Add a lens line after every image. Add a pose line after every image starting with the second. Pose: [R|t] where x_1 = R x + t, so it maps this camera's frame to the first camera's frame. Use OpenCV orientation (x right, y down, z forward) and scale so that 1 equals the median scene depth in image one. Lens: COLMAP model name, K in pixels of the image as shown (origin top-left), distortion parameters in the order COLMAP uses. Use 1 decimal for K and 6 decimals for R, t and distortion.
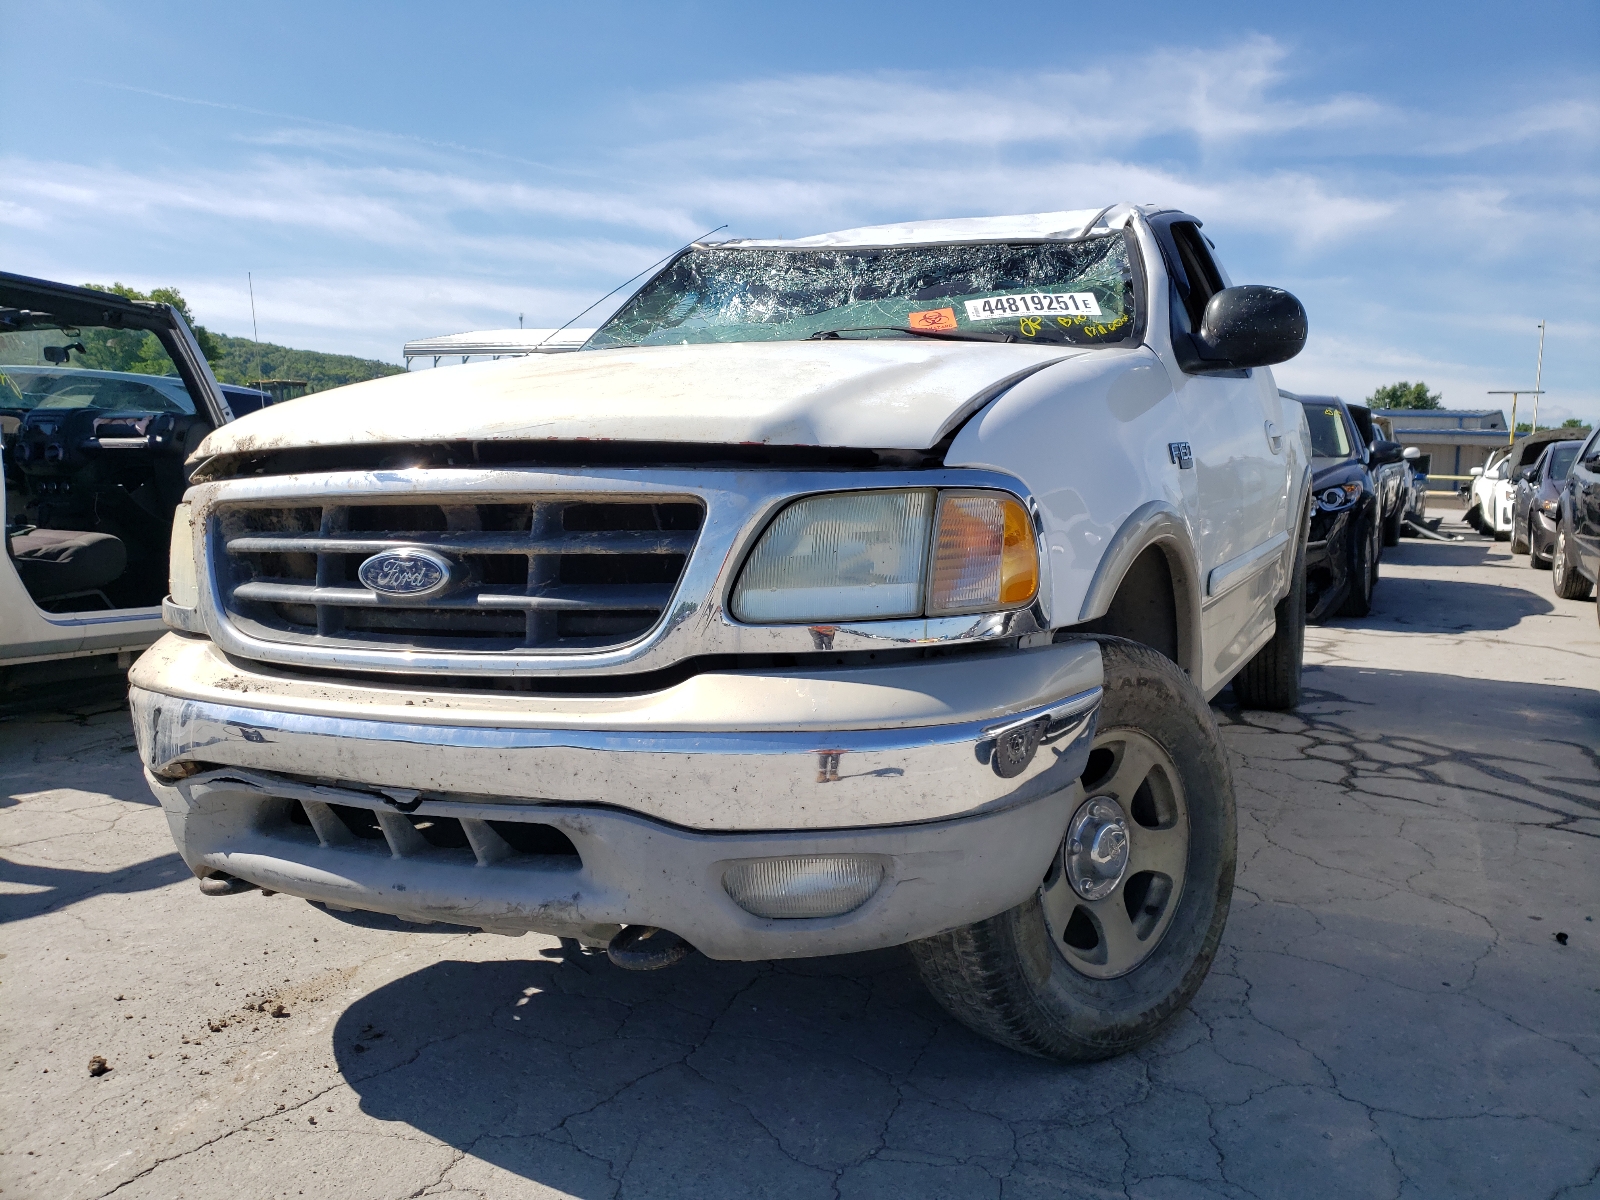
lens RADIAL K [[1272.8, 0, 975.2], [0, 1272.8, 534.2], [0, 0, 1]] dist [0.012764, -0.003213]
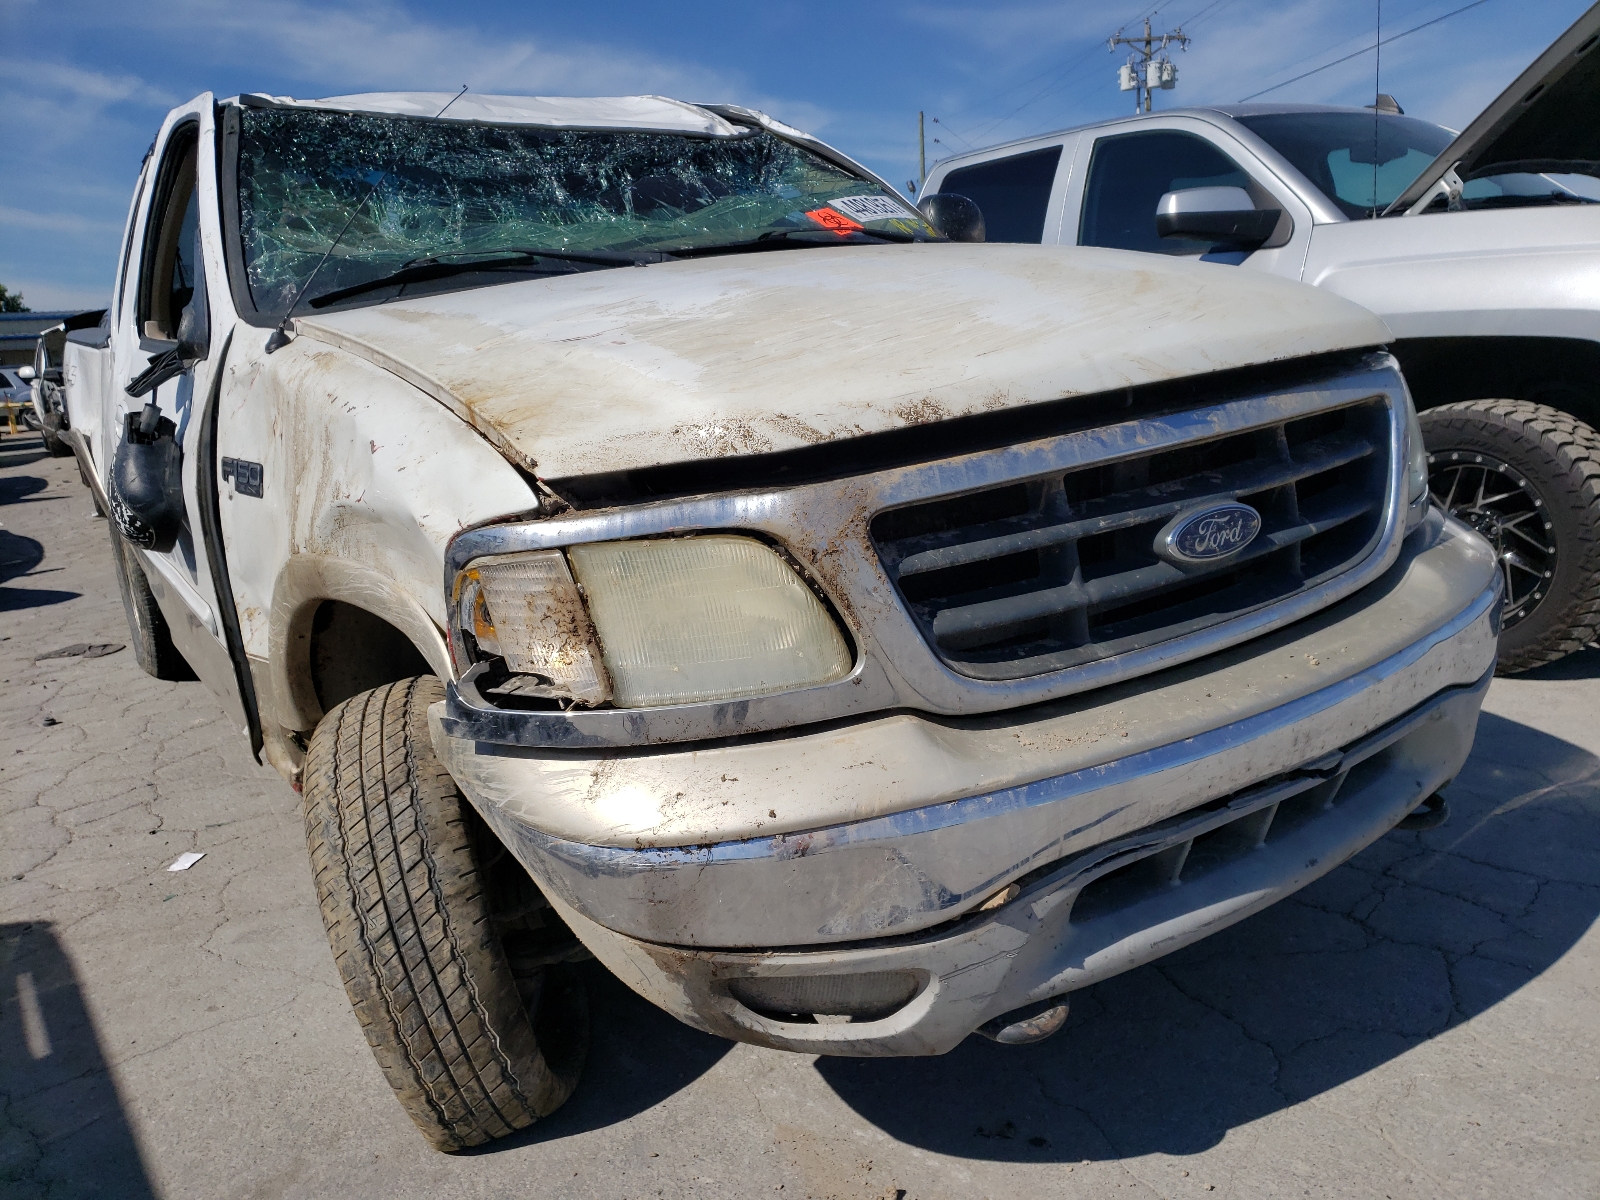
lens RADIAL K [[1157.2, 0, 870.3], [0, 1157.2, 538.6], [0, 0, 1]] dist [0.021825, -0.000994]
pose [[0.555182, -0.204174, 0.806279, -1.094780], [0.120401, 0.978919, 0.164986, -0.109409], [-0.822968, 0.005479, 0.568061, 0.690811]]
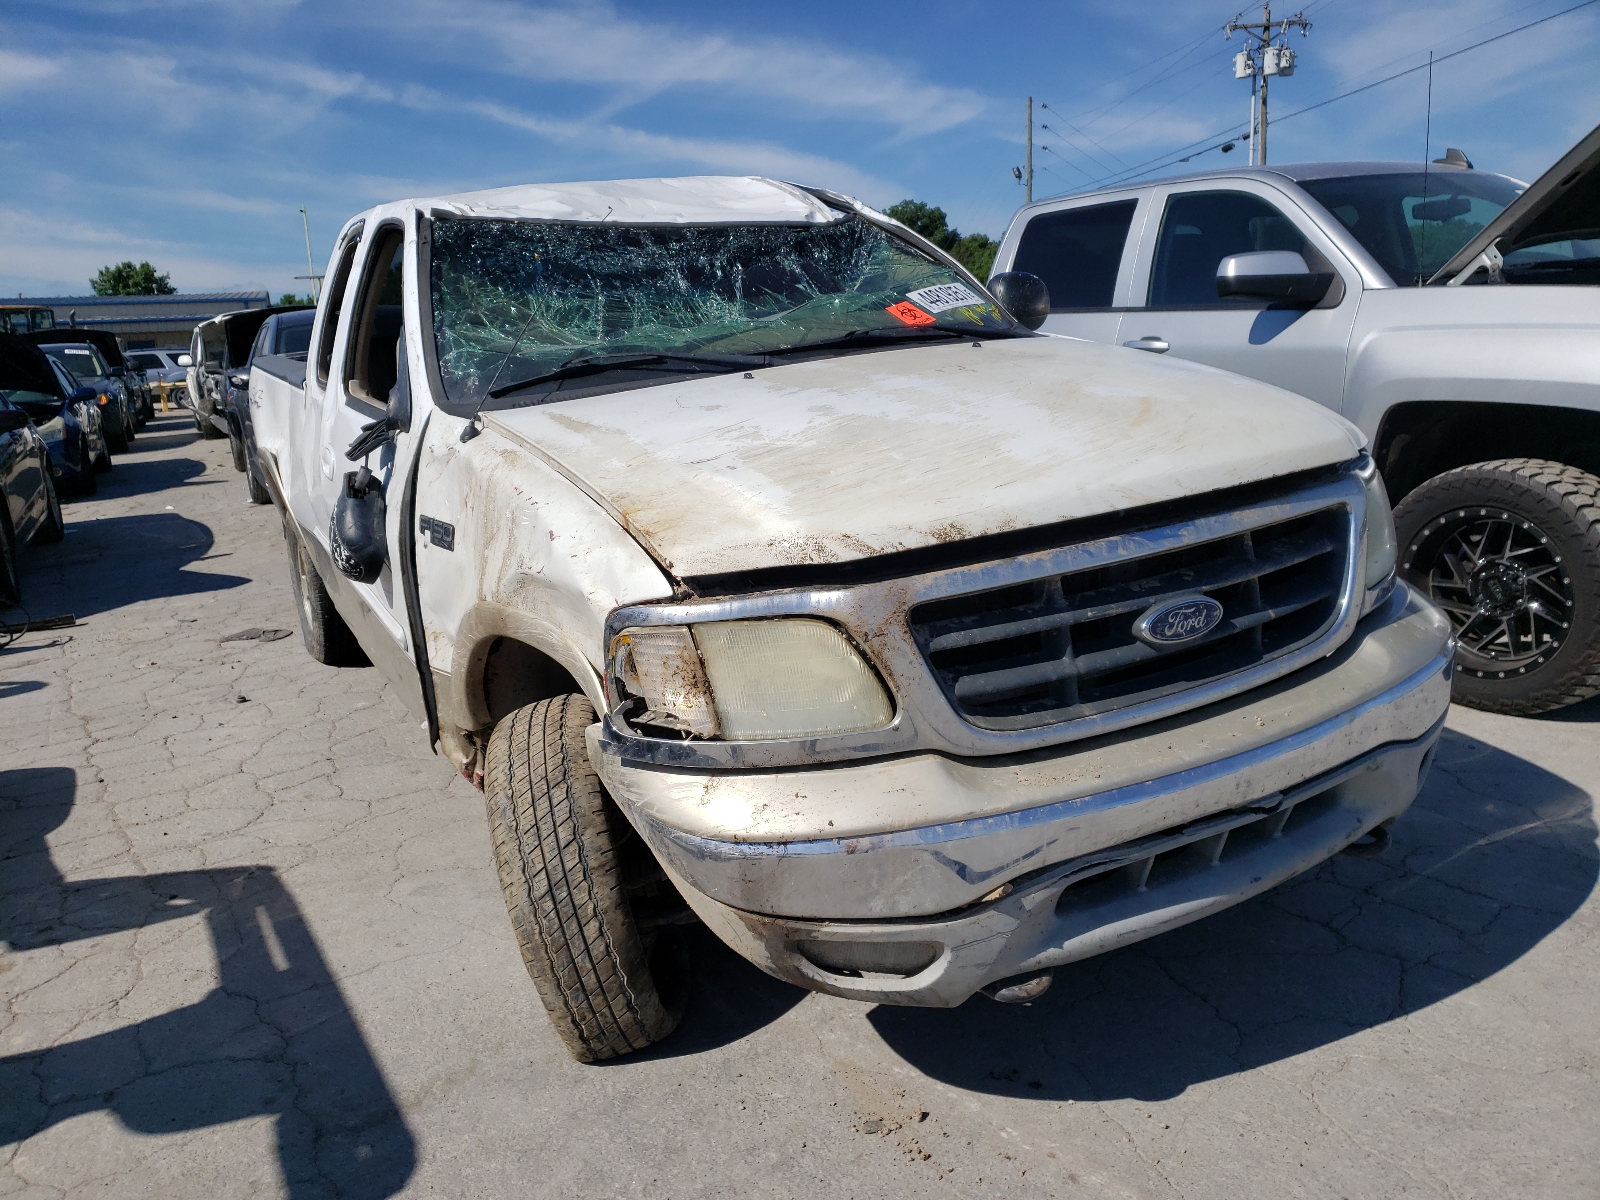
lens RADIAL K [[1157.2, 0, 870.3], [0, 1157.2, 538.6], [0, 0, 1]] dist [0.021825, -0.000994]
pose [[0.624239, -0.193682, 0.756844, -1.236719], [0.103546, 0.980746, 0.165577, -0.209294], [-0.774341, -0.024992, 0.632275, 0.536678]]
